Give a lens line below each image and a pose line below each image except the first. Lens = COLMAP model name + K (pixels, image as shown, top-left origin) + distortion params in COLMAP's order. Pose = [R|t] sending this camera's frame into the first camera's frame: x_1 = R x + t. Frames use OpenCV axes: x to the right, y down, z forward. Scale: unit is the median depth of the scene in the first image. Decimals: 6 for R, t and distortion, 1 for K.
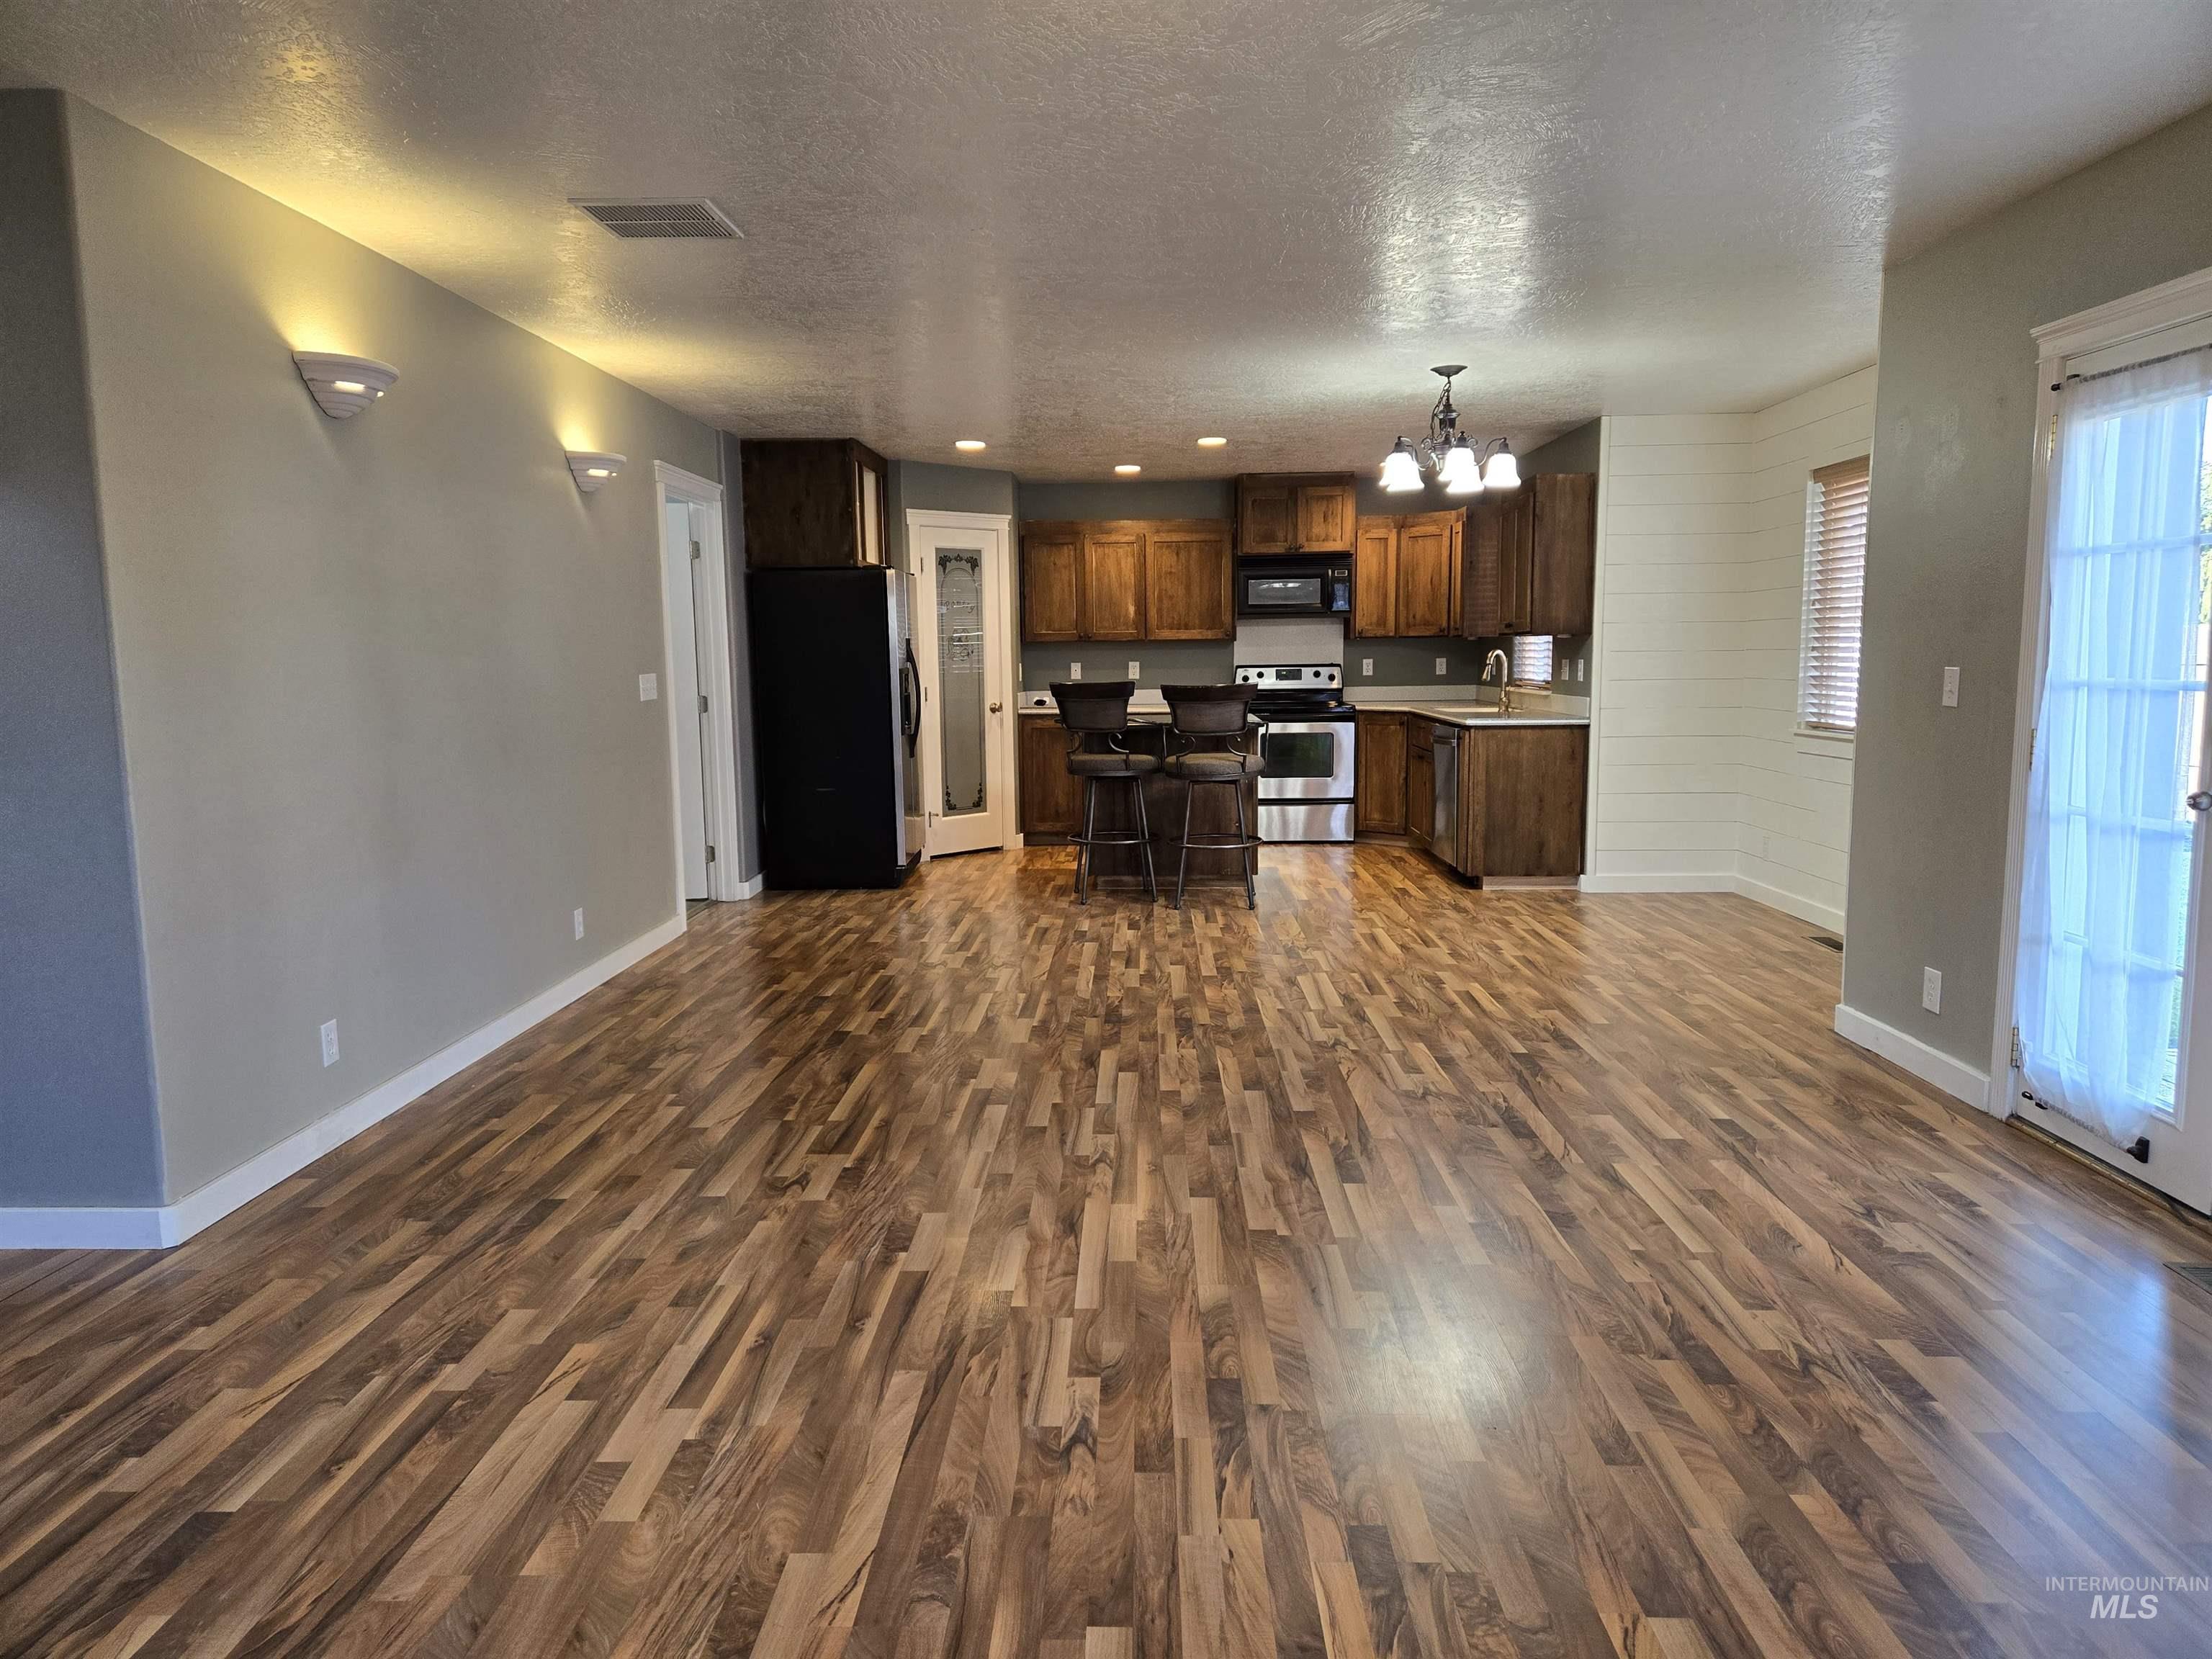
lens RADIAL K [[1466.4, 0, 1115.8], [0, 1466.4, 824.4], [0, 0, 1]] dist [0.074104, -0.057438]
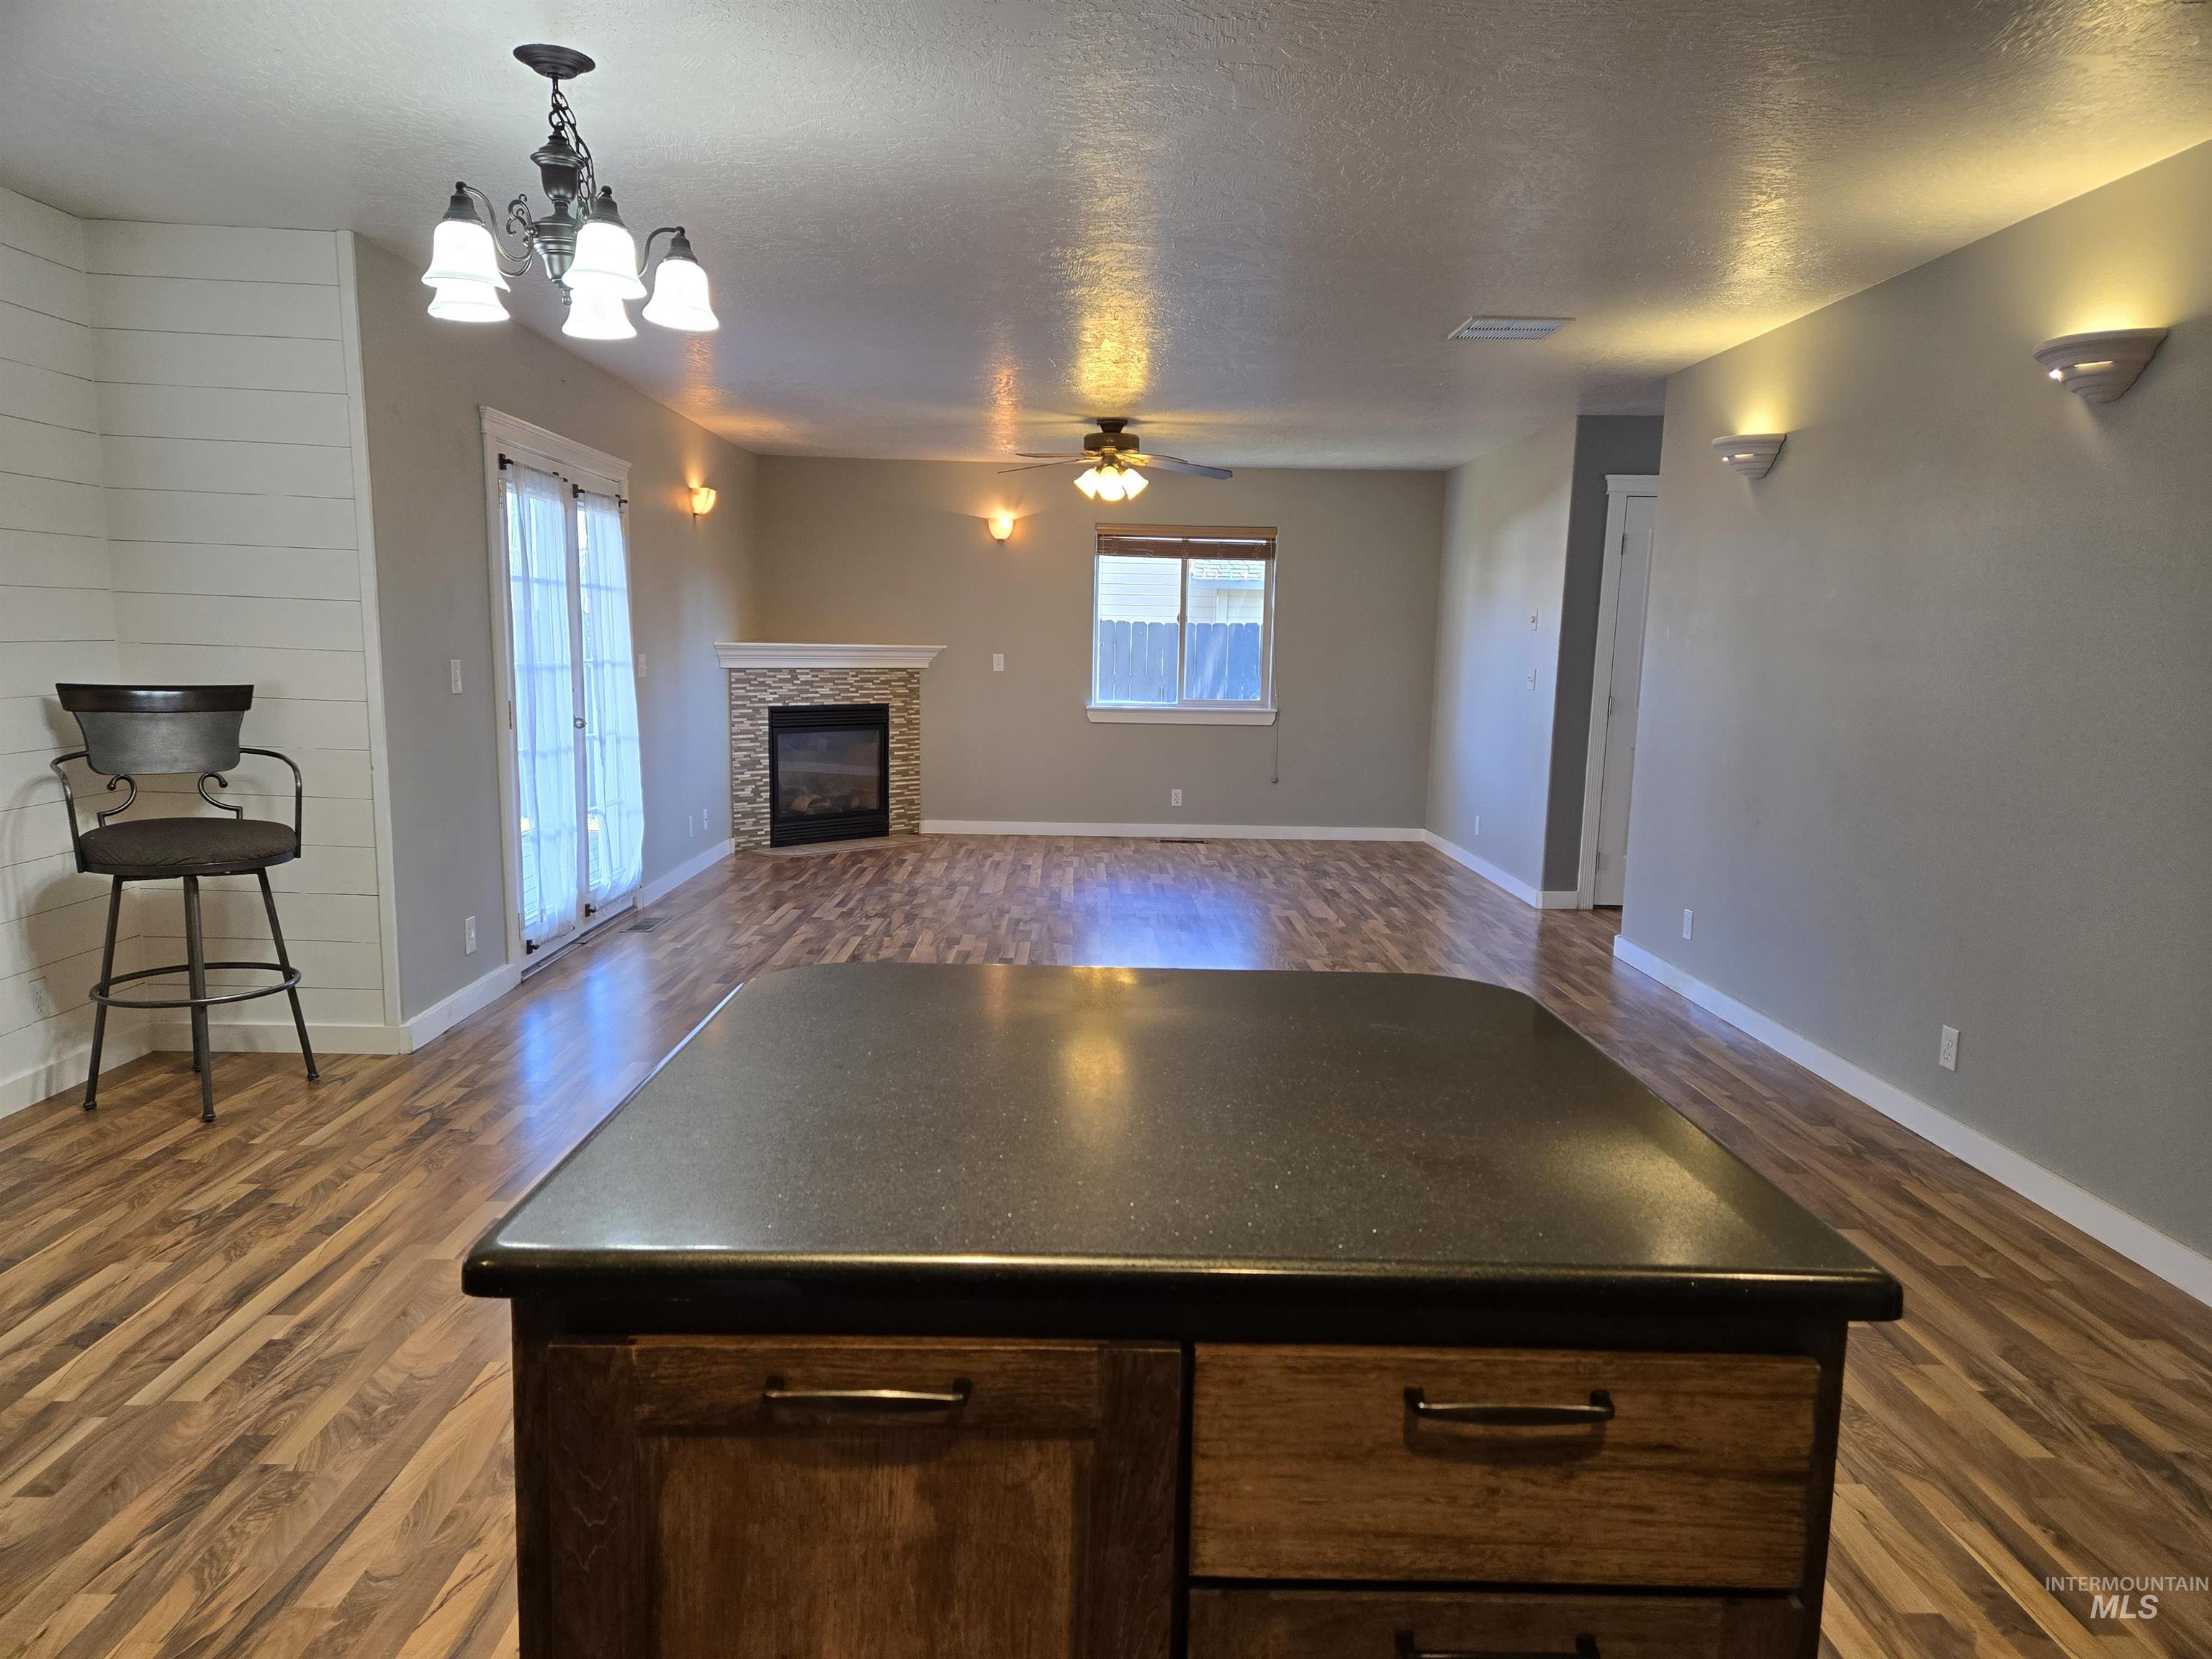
lens RADIAL K [[1466.4, 0, 1110.9], [0, 1466.4, 859.8], [0, 0, 1]] dist [0.074104, -0.057438]
pose [[-0.999142, -0.002862, -0.041305, 0.044256], [-0.013737, 0.964020, 0.265474, -0.130453], [0.039059, 0.265813, -0.963233, 1.051242]]
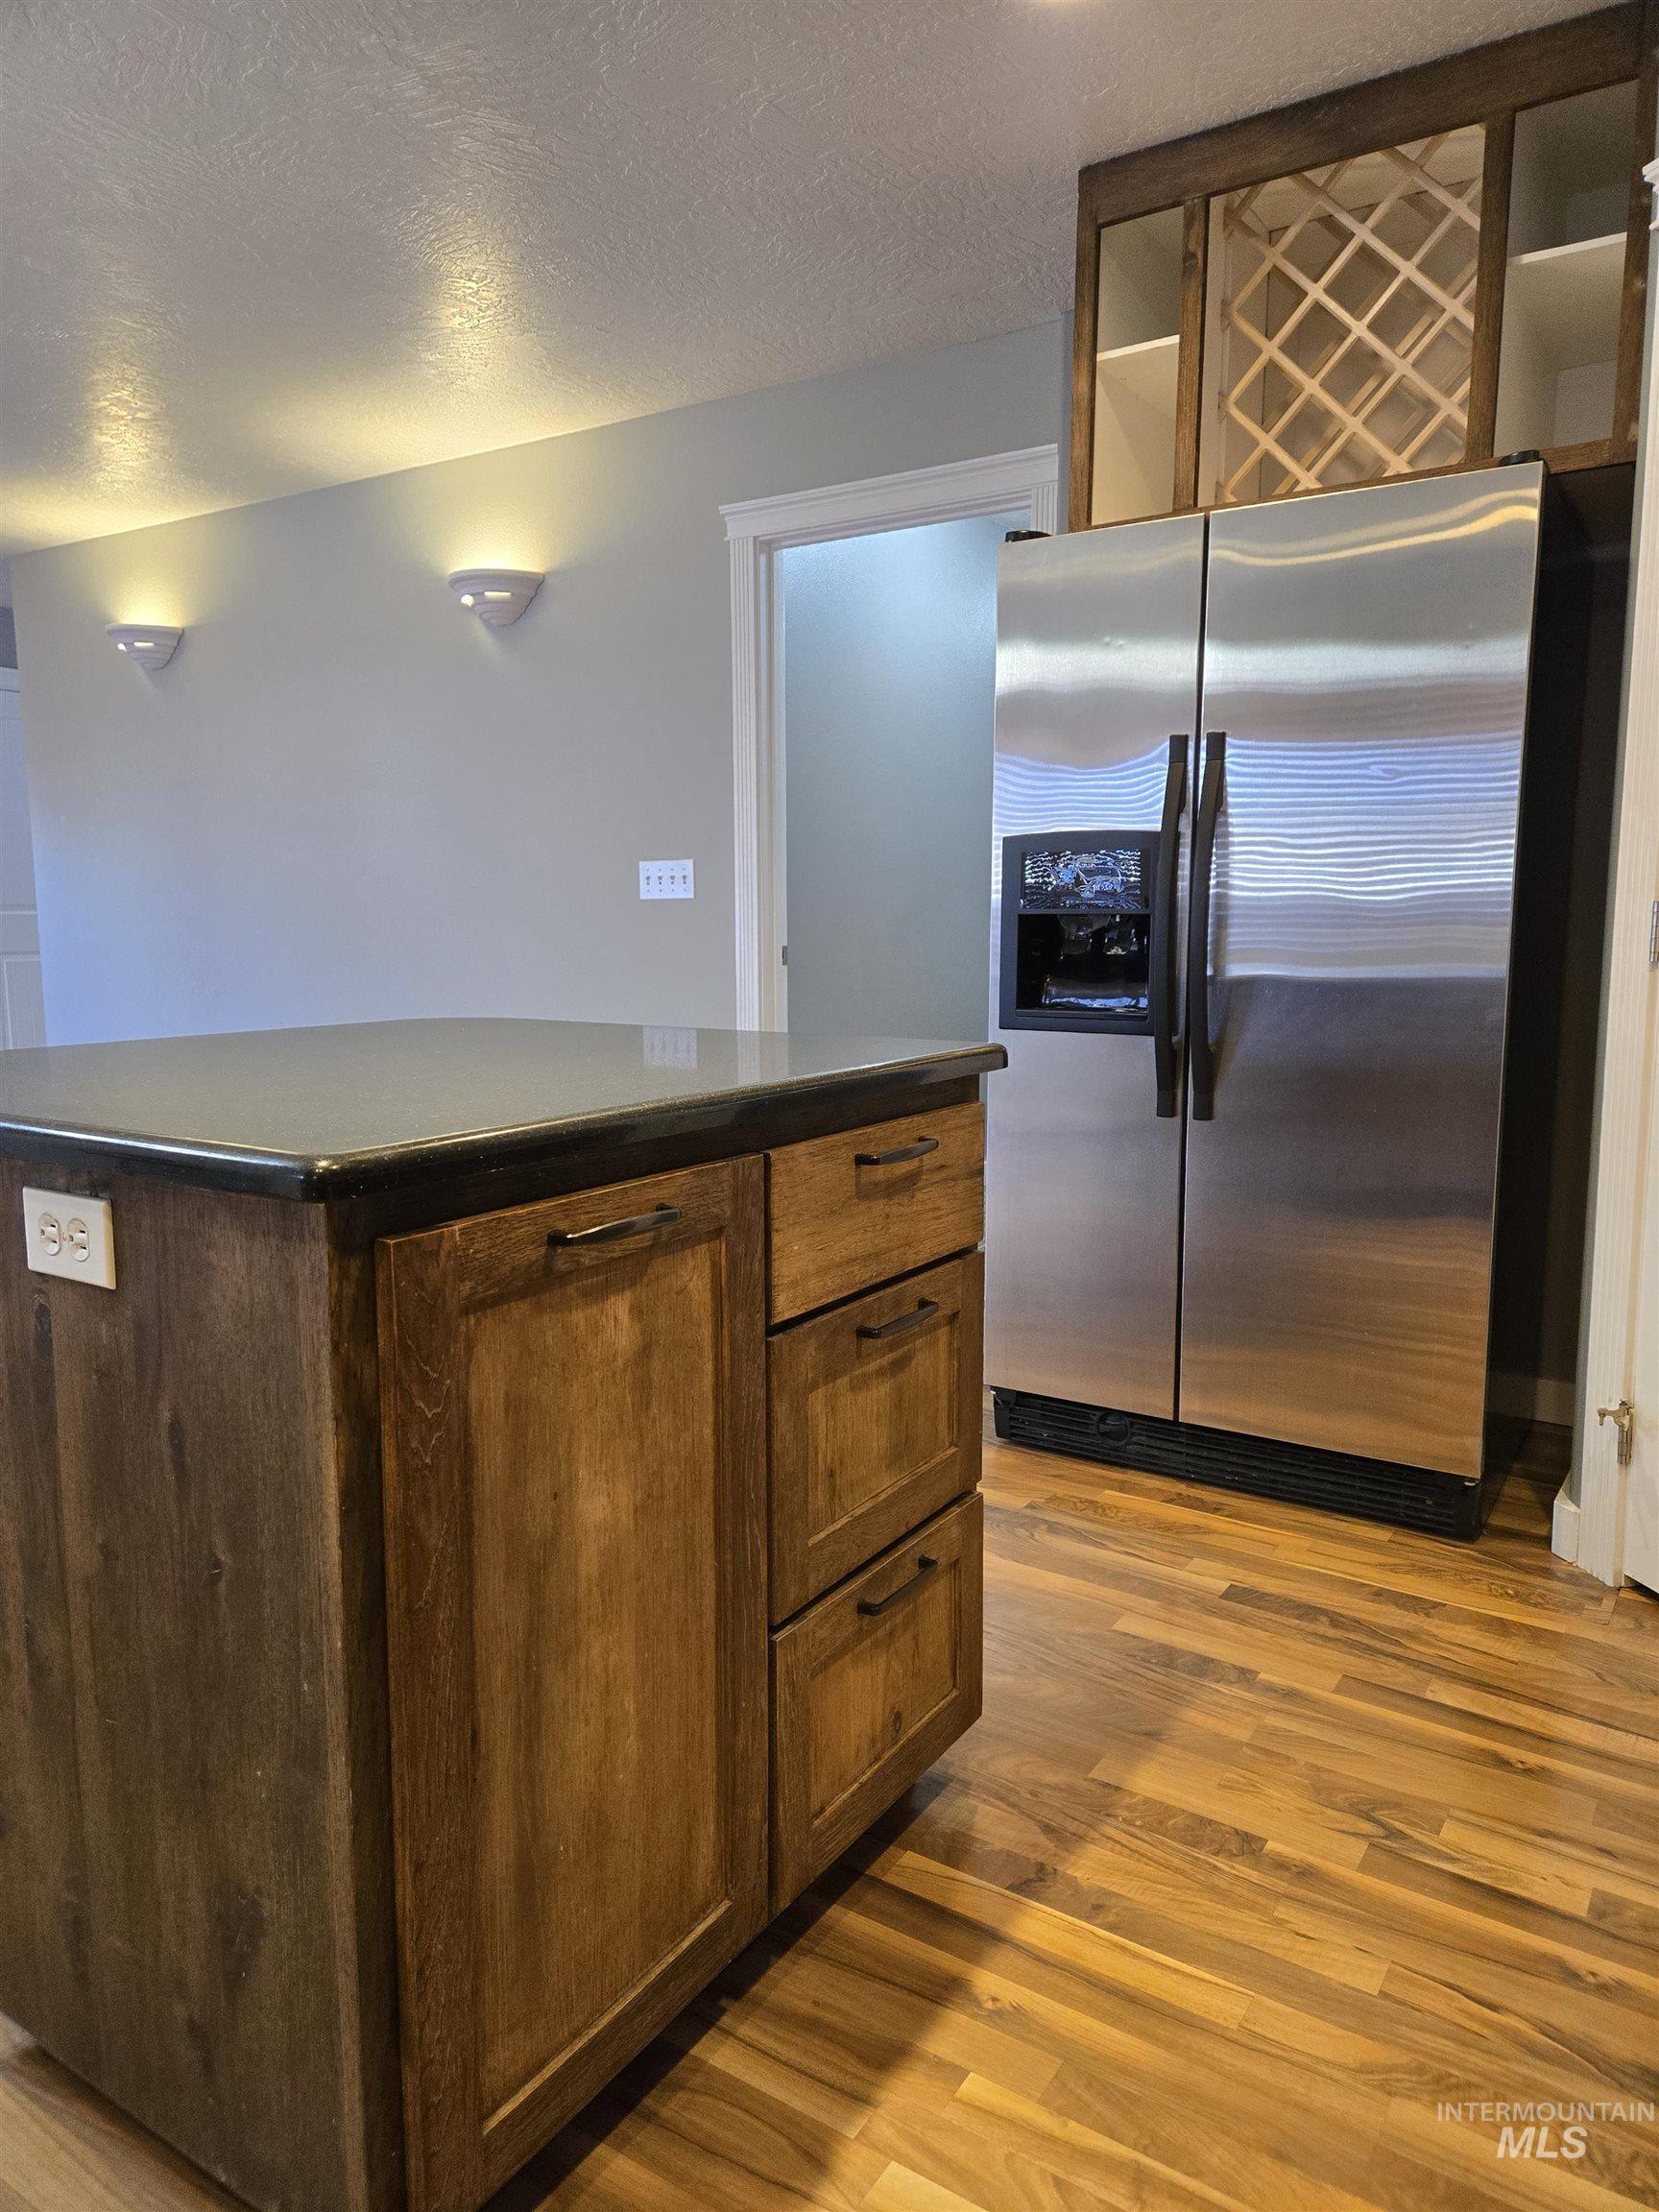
lens RADIAL K [[1466.4, 0, 820.7], [0, 1466.4, 1104.4], [0, 0, 1]] dist [0.074104, -0.057438]
pose [[-0.534771, 0.127207, -0.835367, 0.156397], [-0.092200, 0.973917, 0.207328, -0.100642], [0.839952, 0.187894, -0.509094, 1.032723]]
